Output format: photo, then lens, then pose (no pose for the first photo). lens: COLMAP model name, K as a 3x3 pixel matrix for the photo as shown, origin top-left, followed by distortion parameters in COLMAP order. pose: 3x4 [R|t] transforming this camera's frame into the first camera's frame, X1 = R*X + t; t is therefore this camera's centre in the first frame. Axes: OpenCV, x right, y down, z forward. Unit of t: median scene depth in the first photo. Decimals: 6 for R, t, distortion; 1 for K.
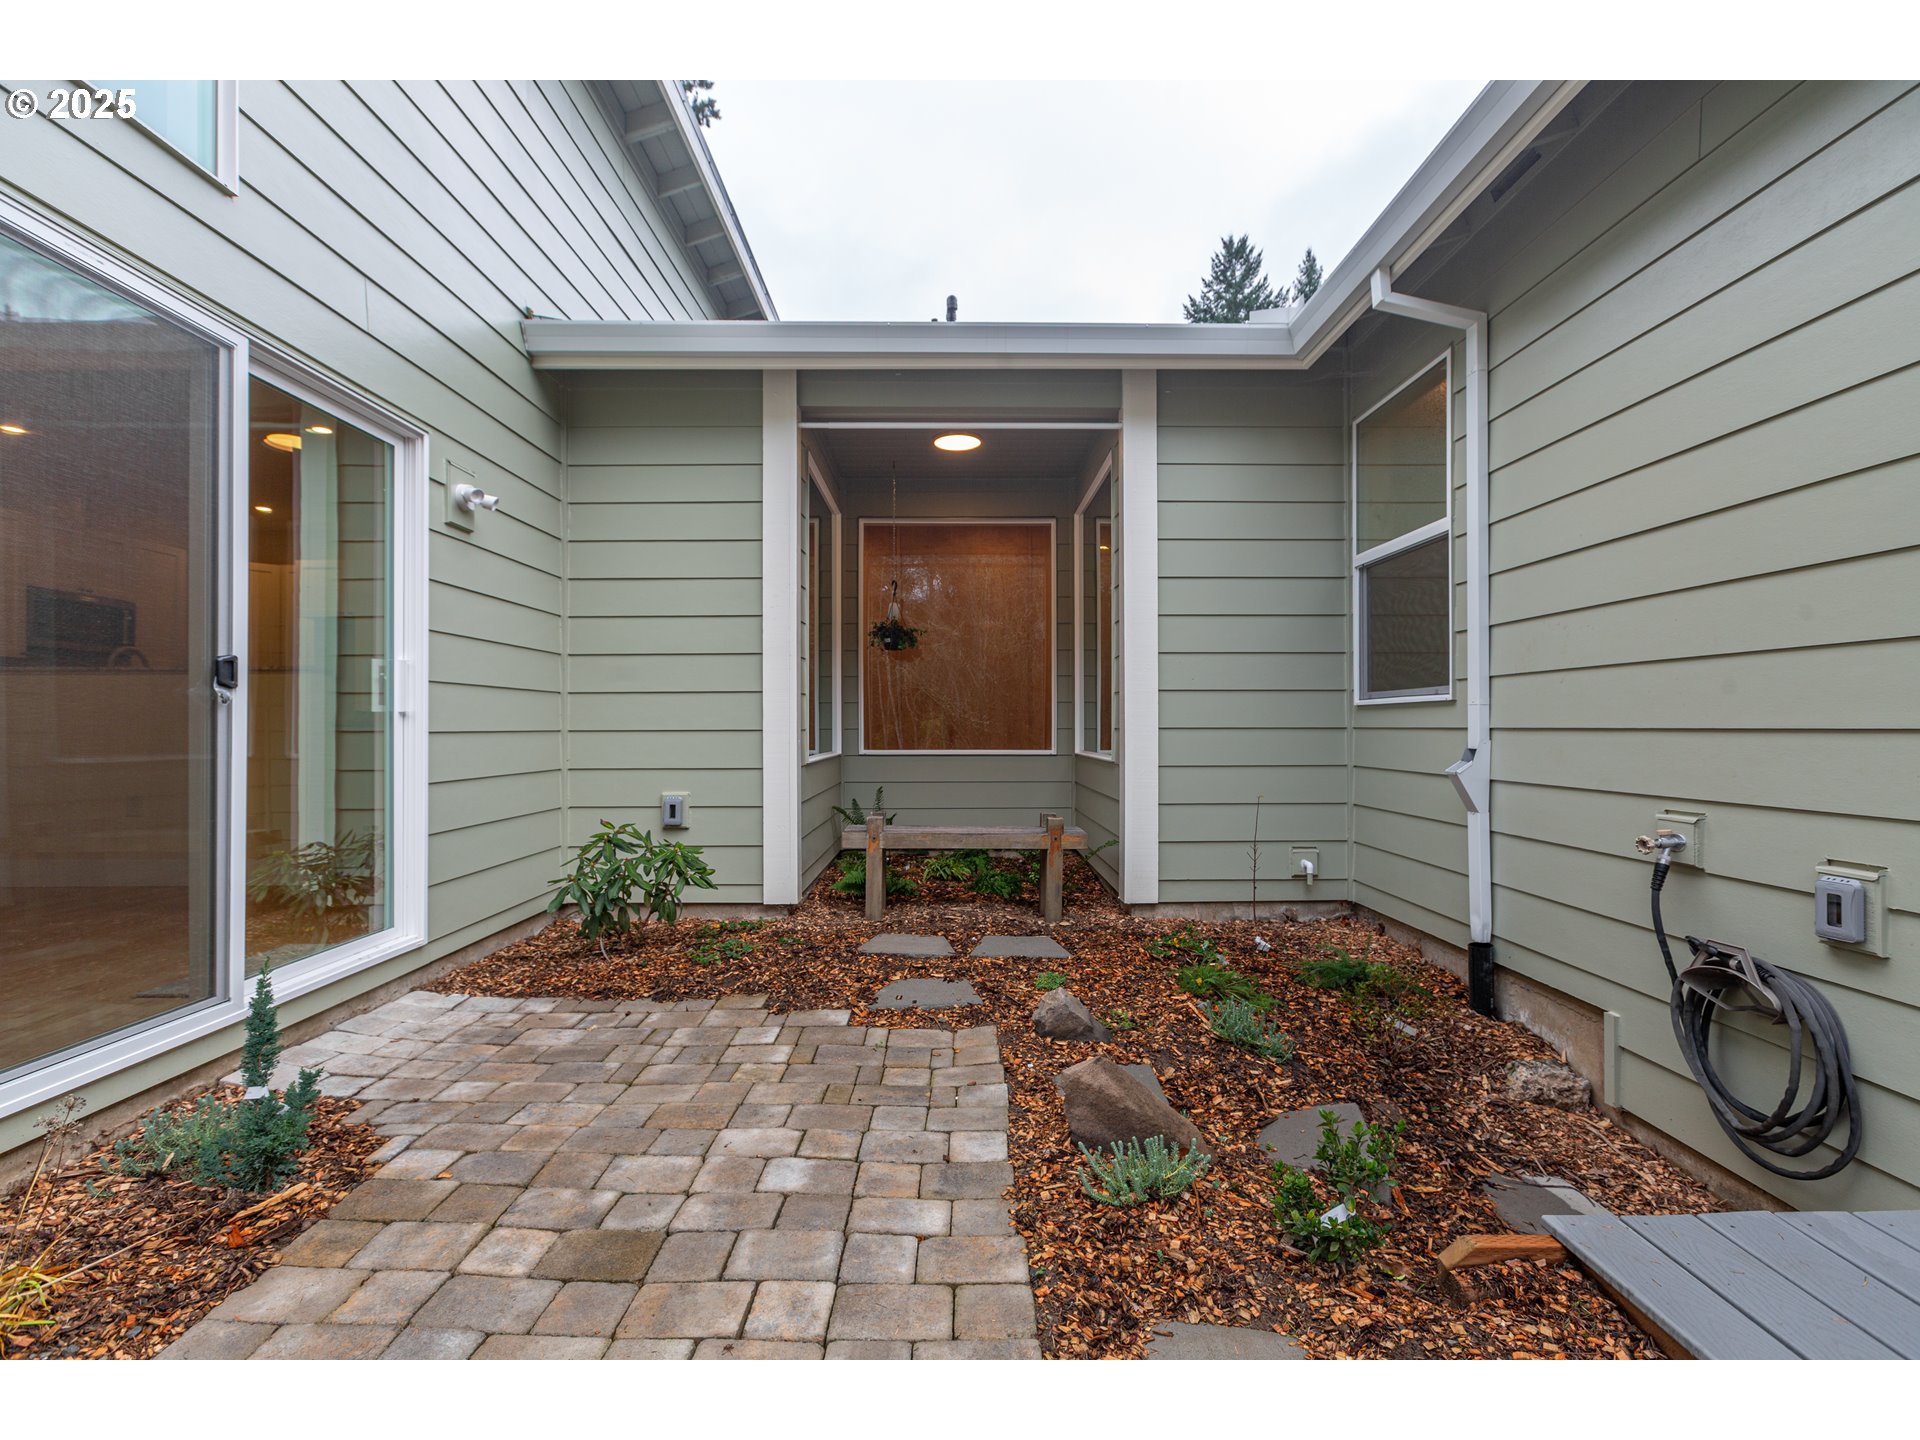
lens RADIAL K [[867.7, 0, 960.0], [0, 867.7, 720.0], [0, 0, 1]] dist [-0.000217, 0.000151]
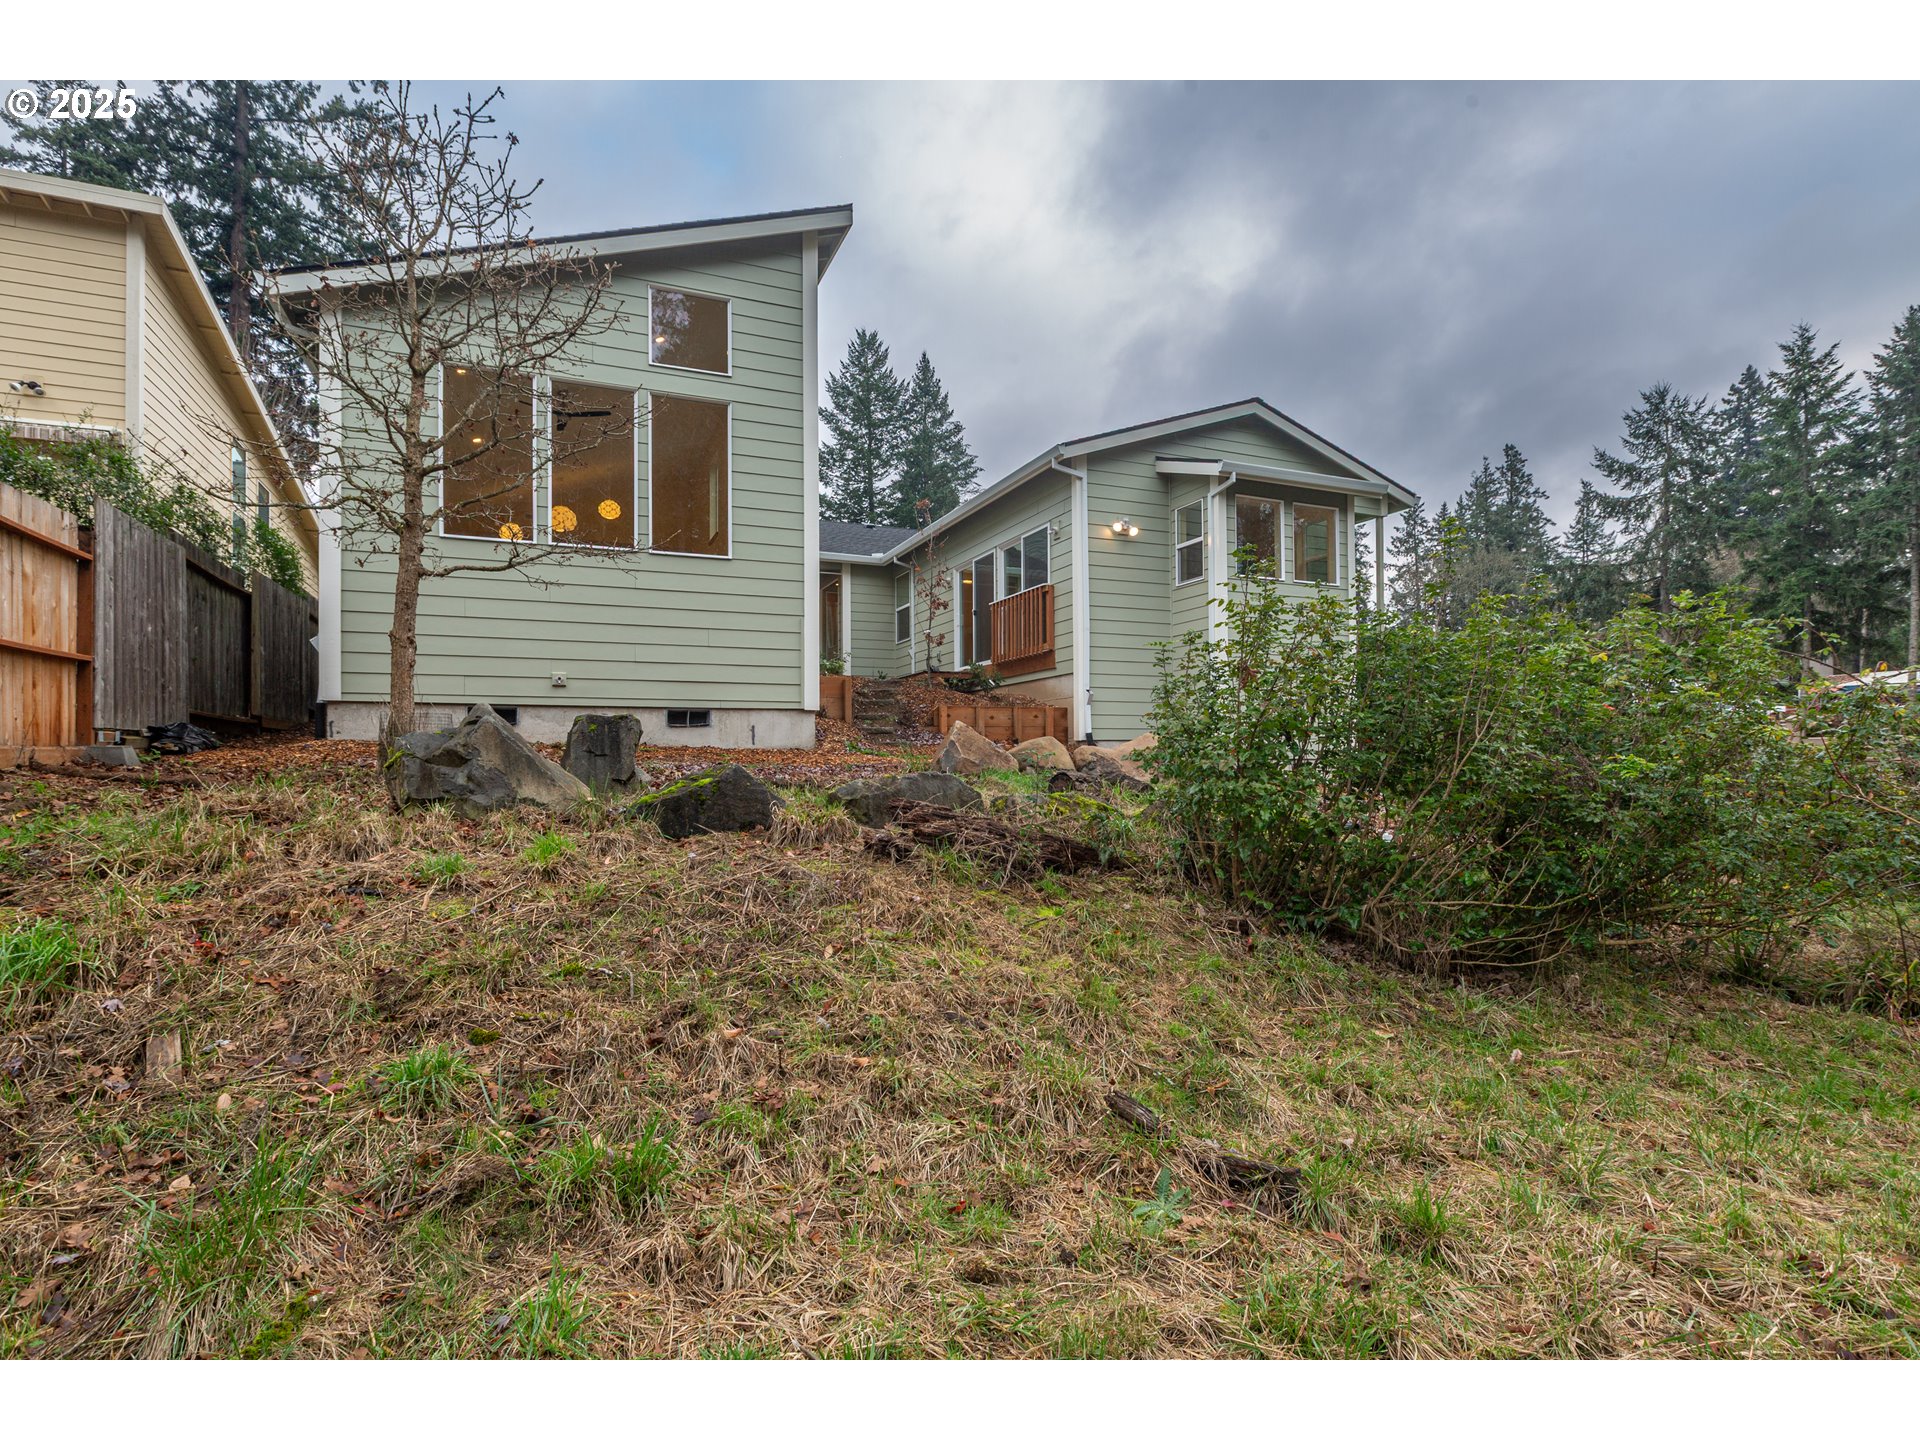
lens RADIAL K [[867.7, 0, 960.0], [0, 867.7, 720.0], [0, 0, 1]] dist [-0.000217, 0.000151]
pose [[0.916262, 0.006252, 0.400531, -0.600546], [0.006639, 0.999504, -0.030788, 0.304235], [-0.400524, 0.030869, 0.915766, -1.881947]]
